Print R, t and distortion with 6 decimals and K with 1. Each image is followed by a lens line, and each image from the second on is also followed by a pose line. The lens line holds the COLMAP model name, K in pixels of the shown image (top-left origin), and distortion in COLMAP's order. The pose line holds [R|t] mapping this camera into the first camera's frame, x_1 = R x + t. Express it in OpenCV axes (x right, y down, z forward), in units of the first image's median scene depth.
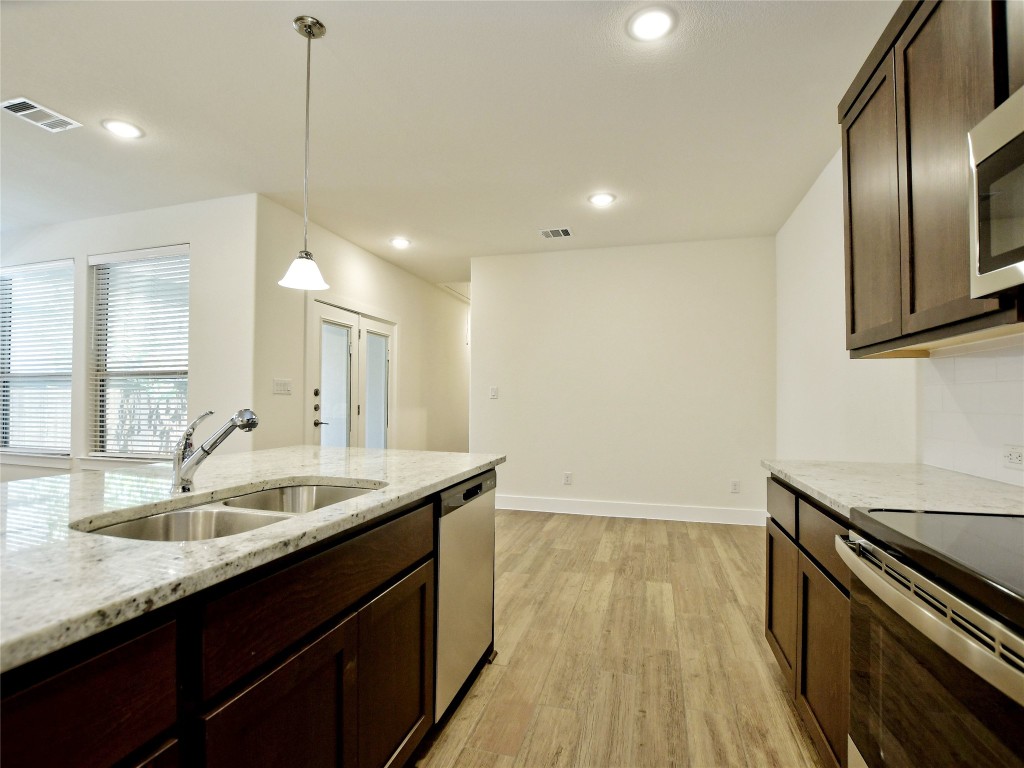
lens RADIAL K [[504.0, 0, 508.2], [0, 504.0, 394.7], [0, 0, 1]] dist [-0.030317, 0.001504]
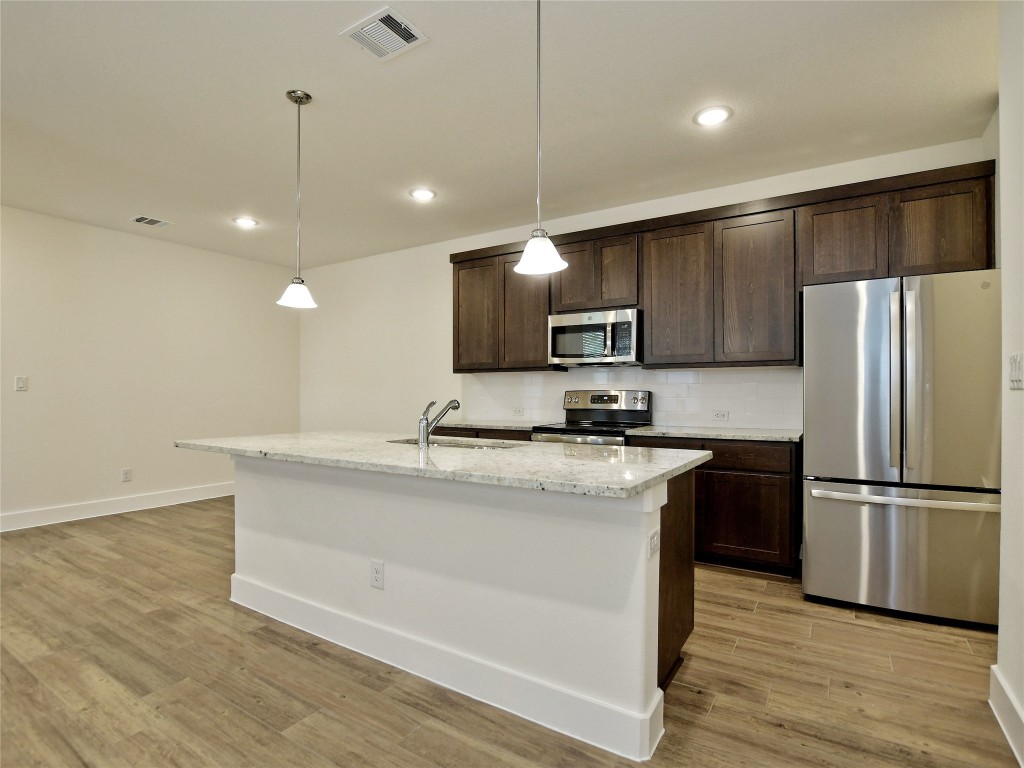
lens RADIAL K [[528.6, 0, 508.3], [0, 528.6, 395.1], [0, 0, 1]] dist [-0.026828, 0.001482]
pose [[0.290627, -0.012678, 0.956752, -0.738617], [-0.009822, 0.999820, 0.016232, -0.008517], [-0.956786, -0.014114, 0.290450, 0.040724]]
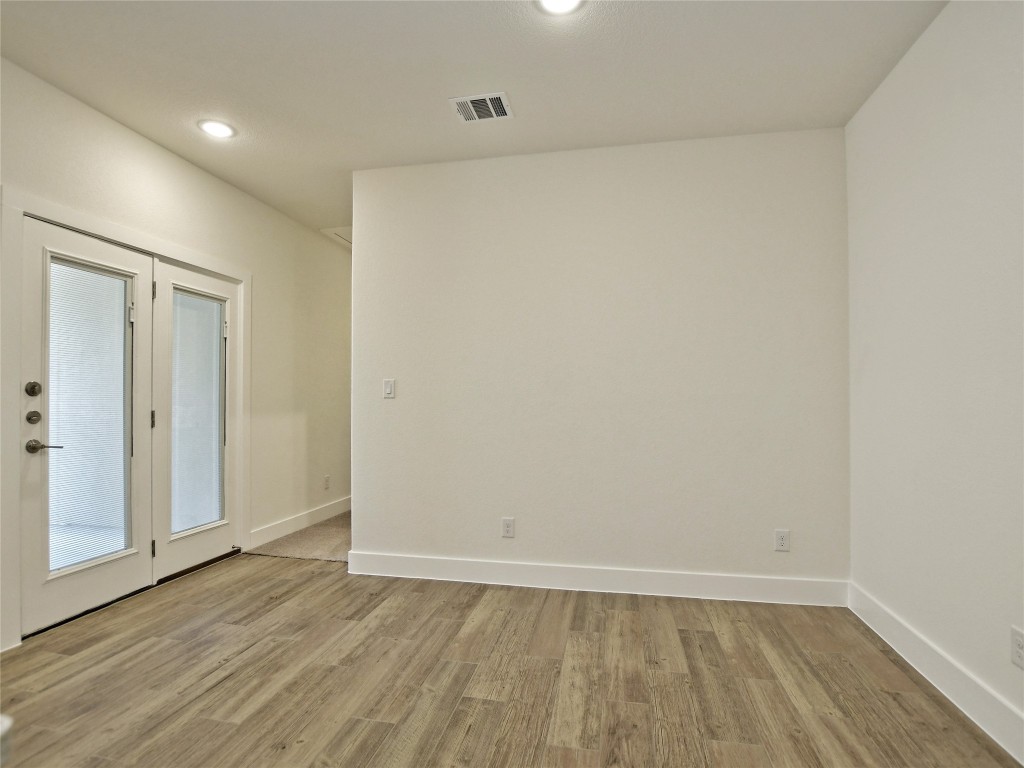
lens RADIAL K [[528.6, 0, 508.3], [0, 528.6, 395.1], [0, 0, 1]] dist [-0.026828, 0.001482]
pose [[0.996853, -0.006952, 0.078973, 0.082829], [0.006749, 0.999973, 0.002836, 0.003919], [-0.078991, -0.002294, 0.996873, 0.439320]]
